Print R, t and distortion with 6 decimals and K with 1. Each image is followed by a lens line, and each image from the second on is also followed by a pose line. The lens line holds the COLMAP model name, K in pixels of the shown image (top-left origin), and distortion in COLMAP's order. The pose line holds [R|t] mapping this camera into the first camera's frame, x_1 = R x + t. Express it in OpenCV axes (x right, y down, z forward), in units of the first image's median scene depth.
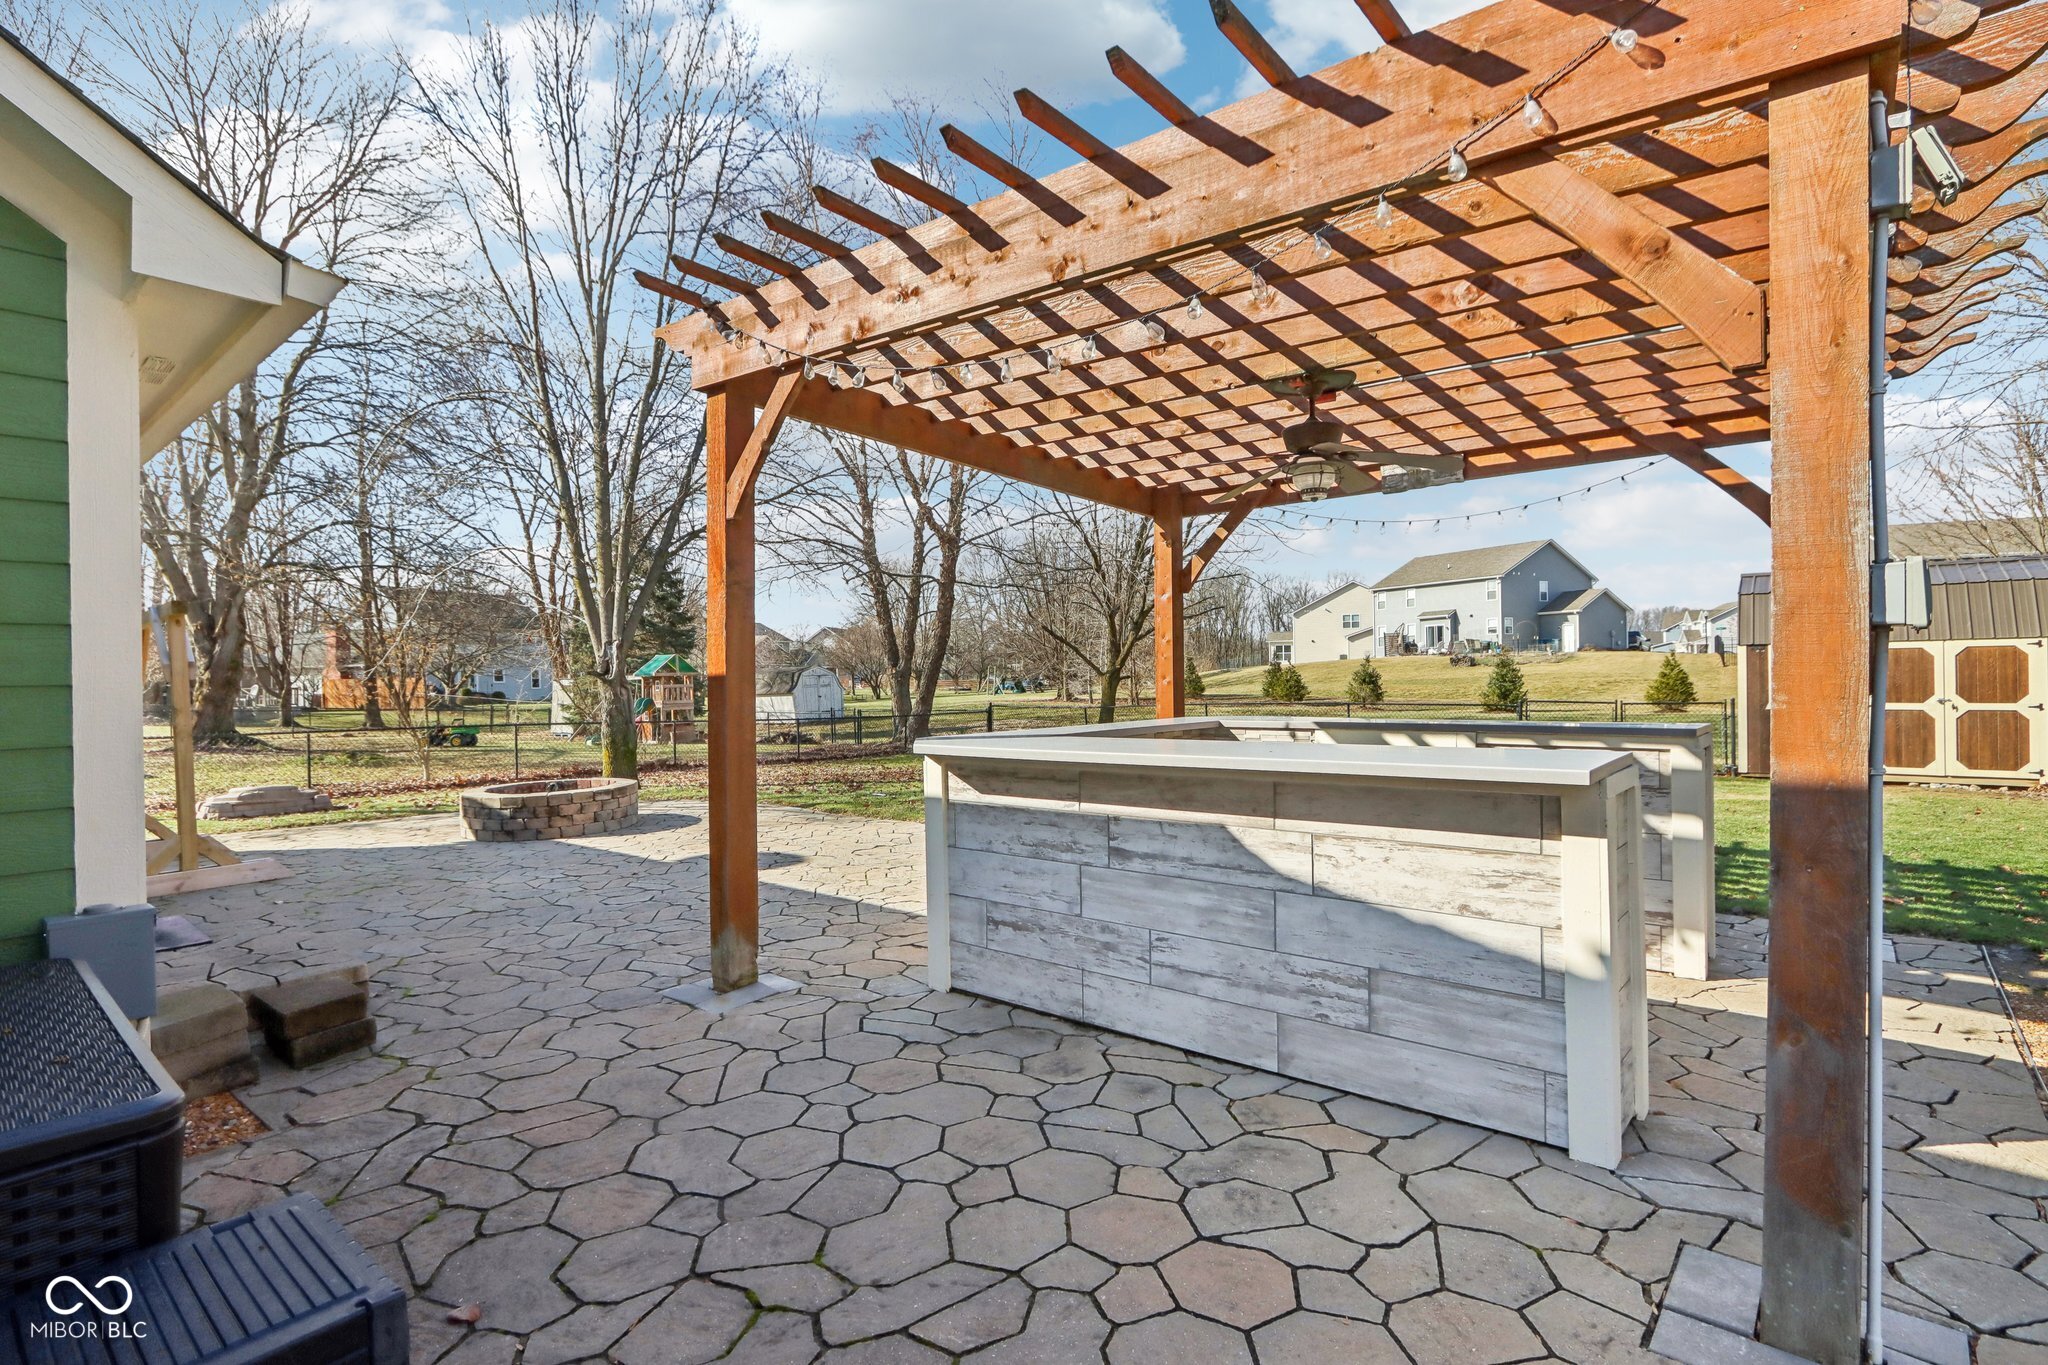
lens RADIAL K [[970.0, 0, 1024.0], [0, 970.0, 682.5], [0, 0, 1]] dist [-0.004207, -0.000521]
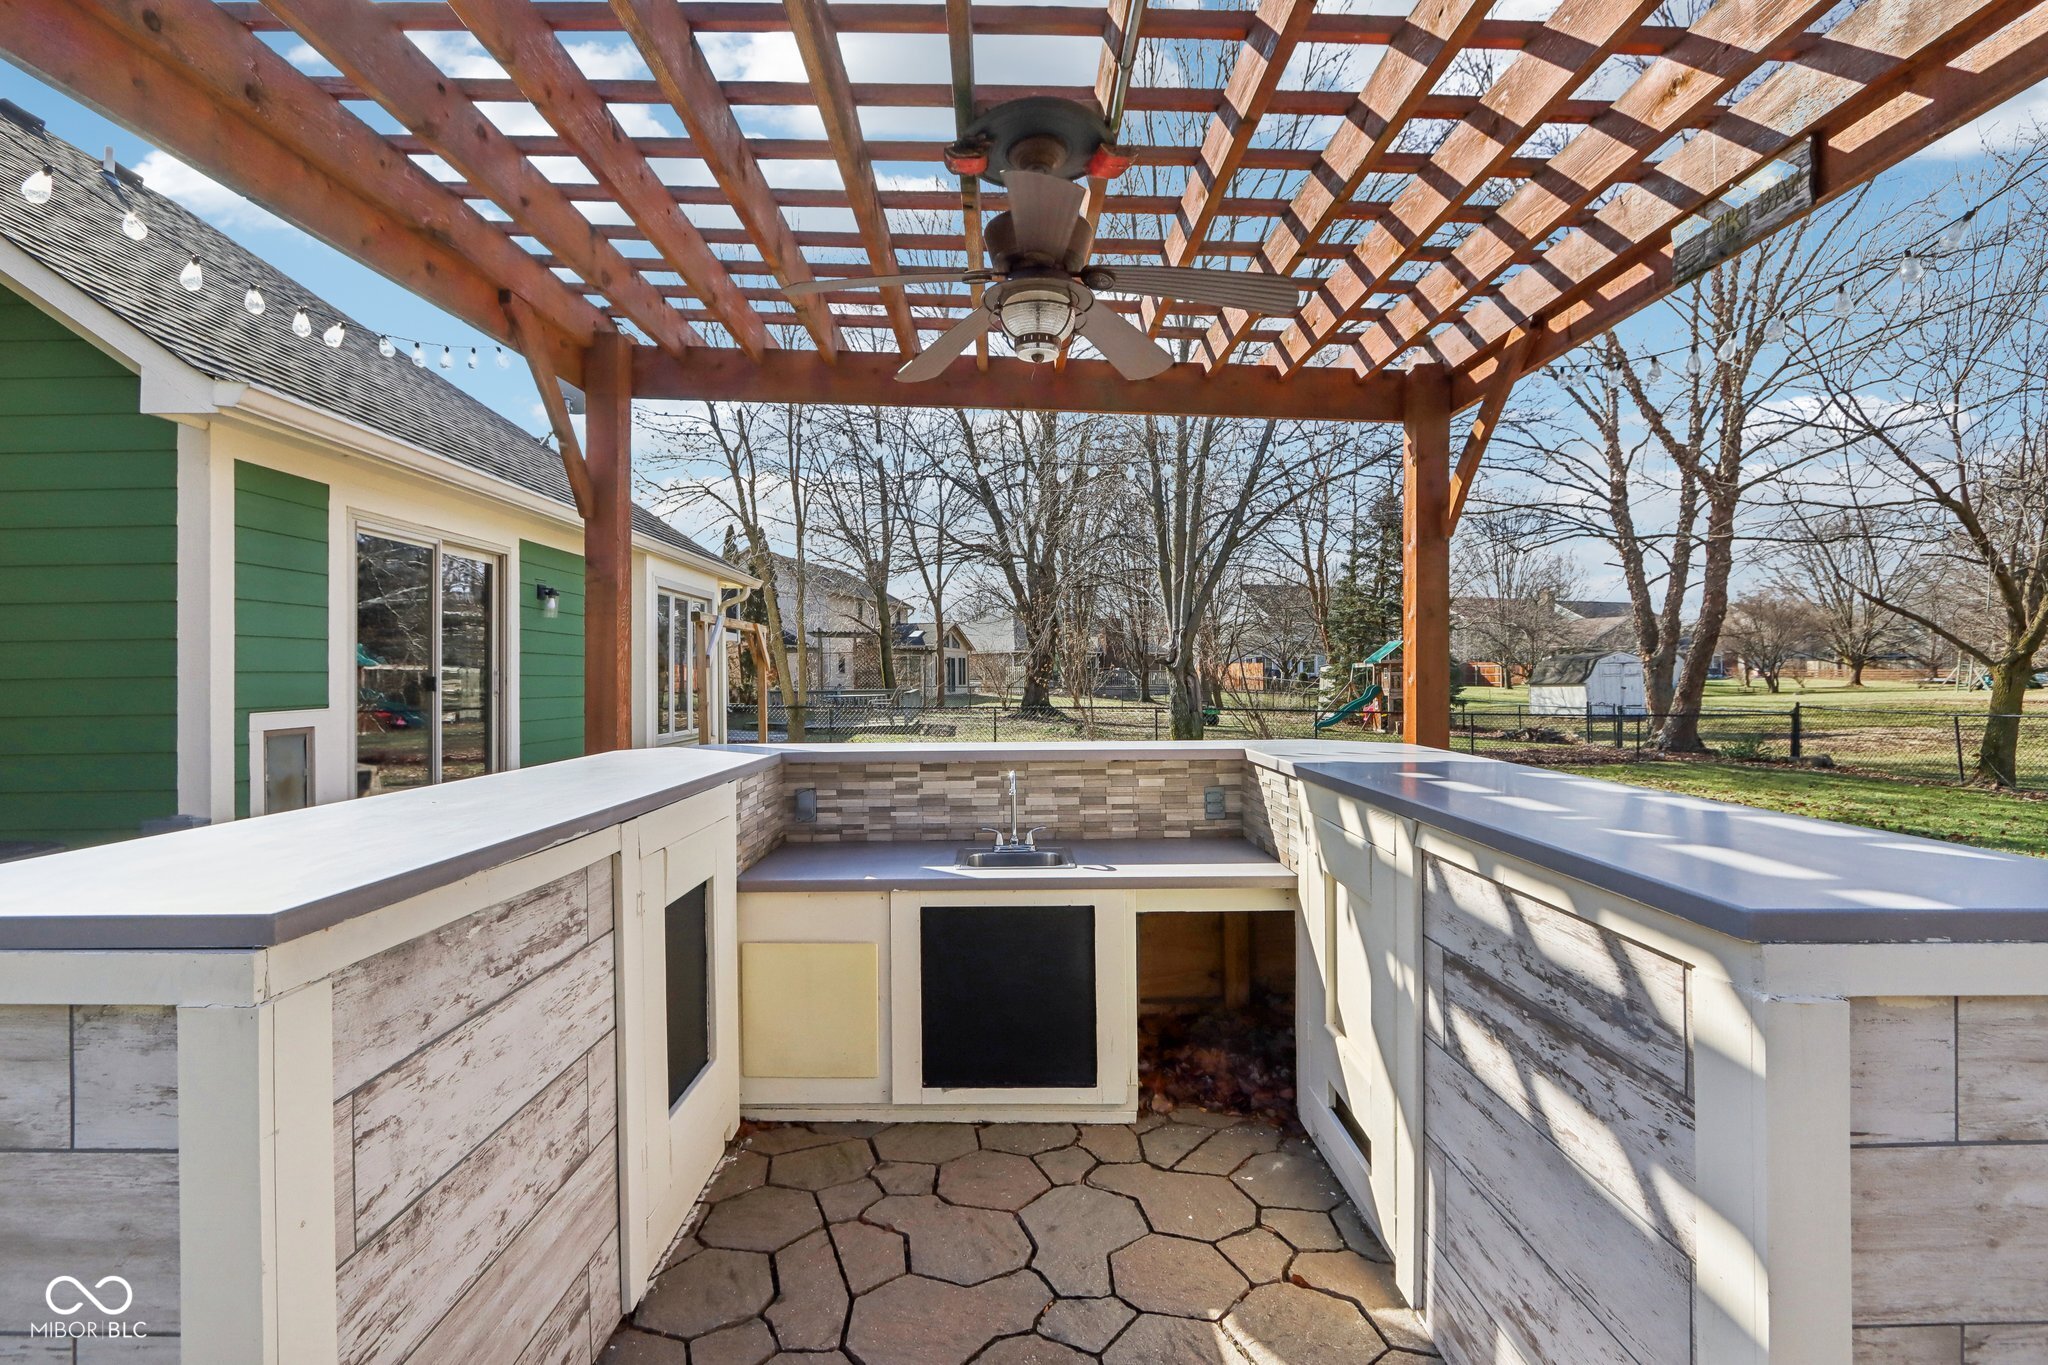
lens RADIAL K [[970.0, 0, 1024.0], [0, 970.0, 682.5], [0, 0, 1]] dist [-0.004207, -0.000521]
pose [[0.688625, 0.019343, -0.724859, 0.090491], [-0.009182, 0.999797, 0.017957, -0.001728], [0.725059, -0.005710, 0.688663, 0.079193]]
